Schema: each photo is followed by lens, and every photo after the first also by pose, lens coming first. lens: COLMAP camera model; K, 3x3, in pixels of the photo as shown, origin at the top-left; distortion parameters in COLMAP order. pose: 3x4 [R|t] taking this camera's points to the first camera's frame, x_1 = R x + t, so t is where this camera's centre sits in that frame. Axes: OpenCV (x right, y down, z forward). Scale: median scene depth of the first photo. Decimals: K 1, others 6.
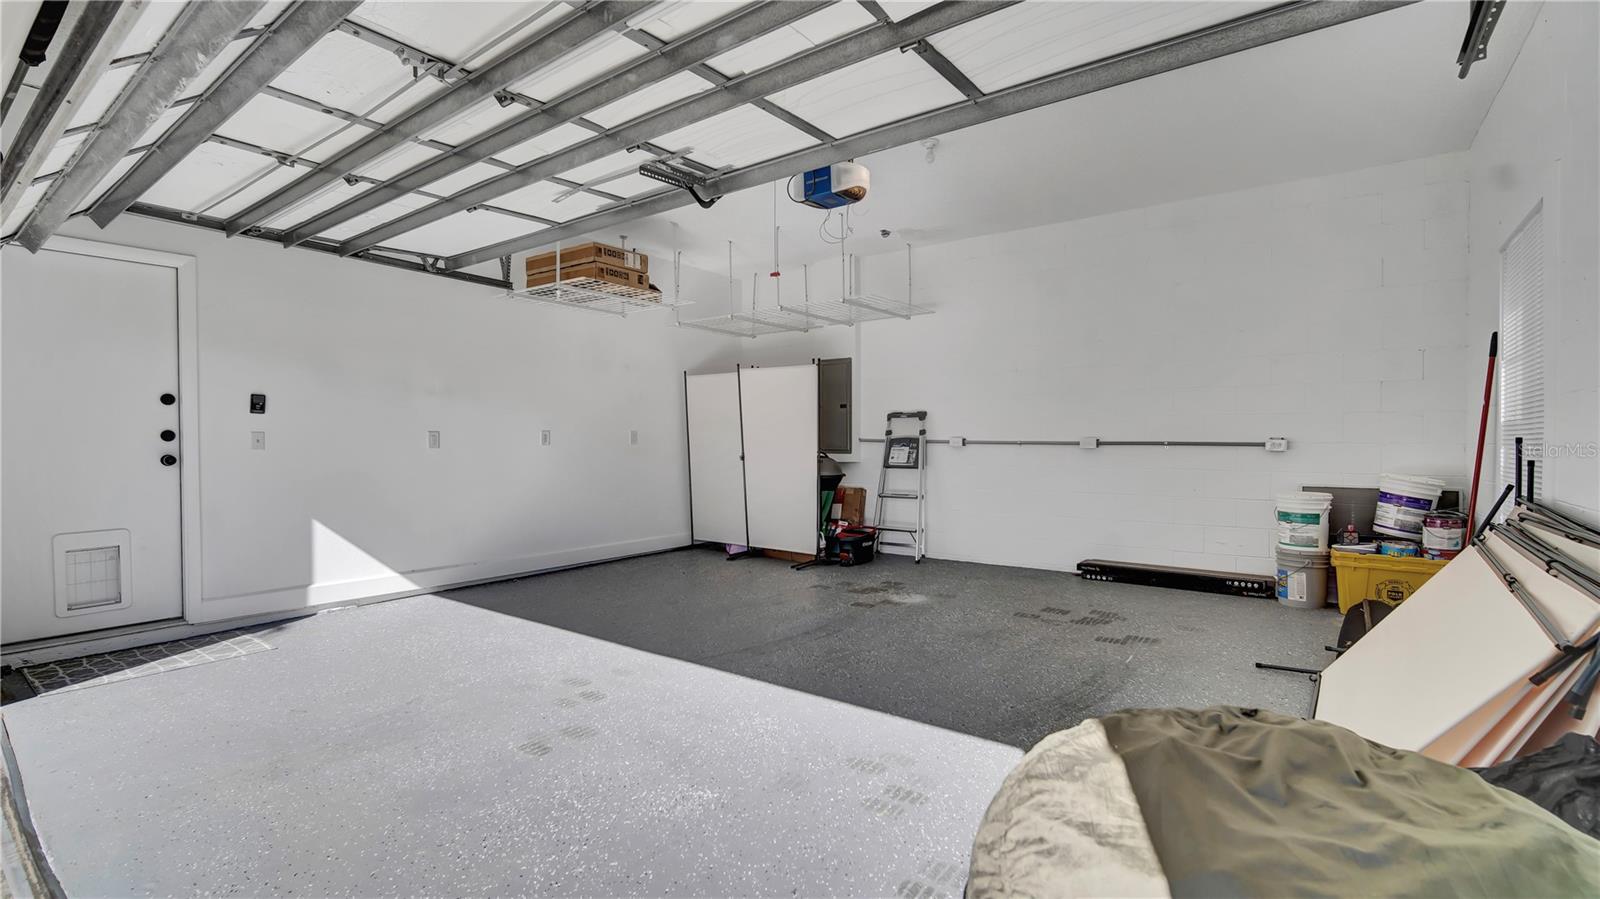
lens RADIAL K [[718.3, 0, 798.1], [0, 718.3, 450.2], [0, 0, 1]] dist [-0.005229, 0.001241]
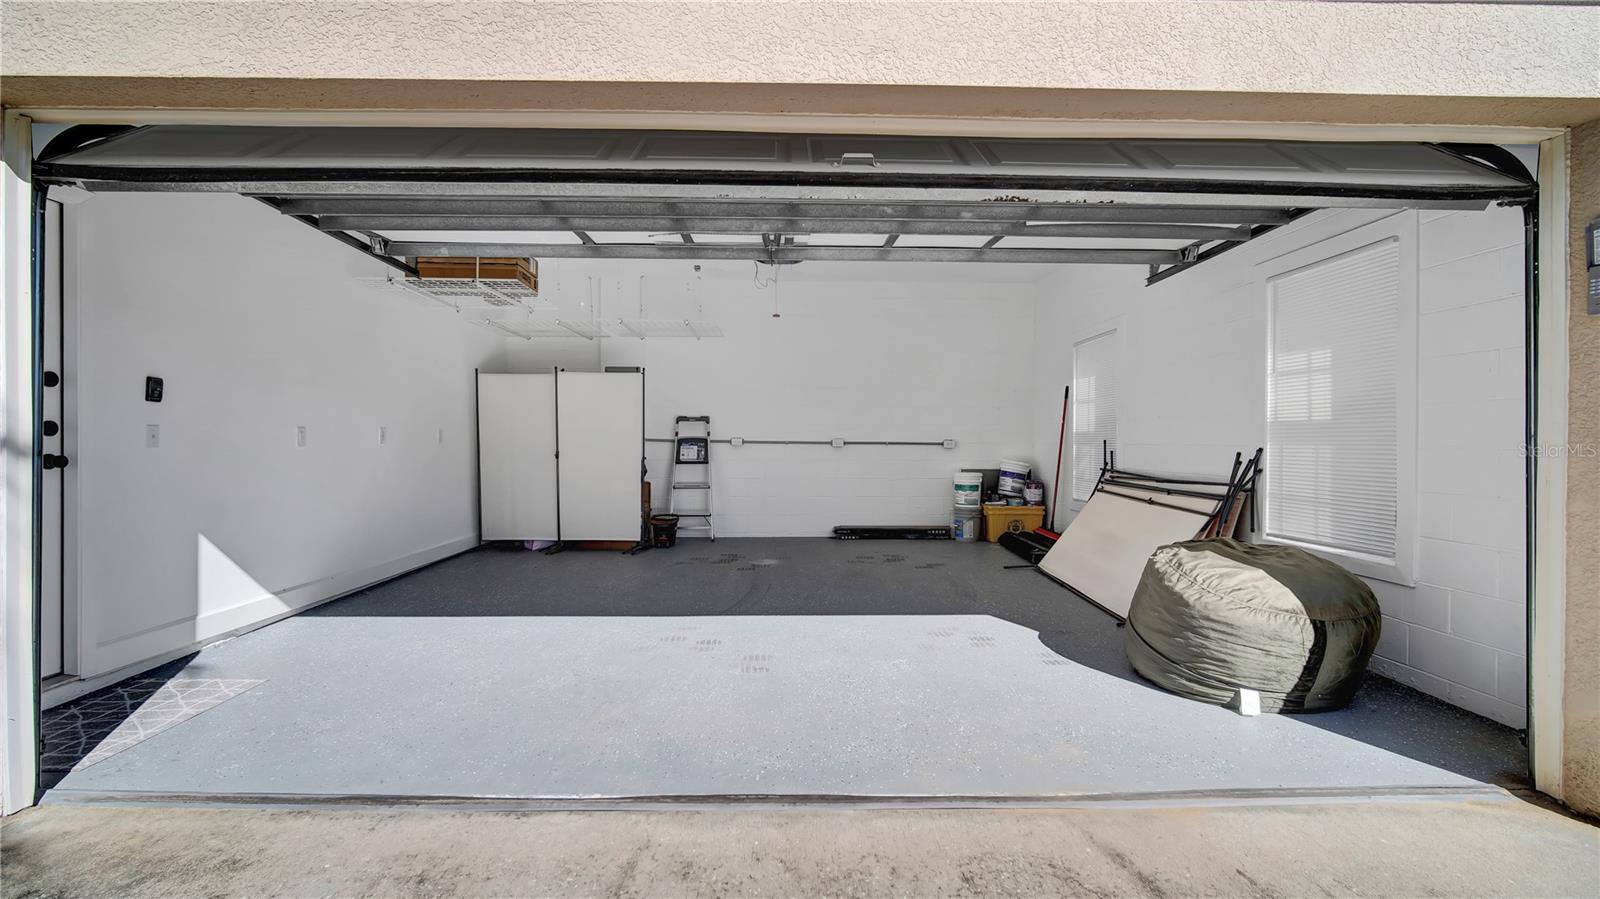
lens RADIAL K [[718.3, 0, 795.2], [0, 718.3, 442.5], [0, 0, 1]] dist [-0.005229, 0.001241]
pose [[0.782304, 0.002648, 0.622891, -0.579946], [0.005056, 0.999931, -0.010601, 0.004705], [-0.622876, 0.011442, 0.782237, -0.047252]]
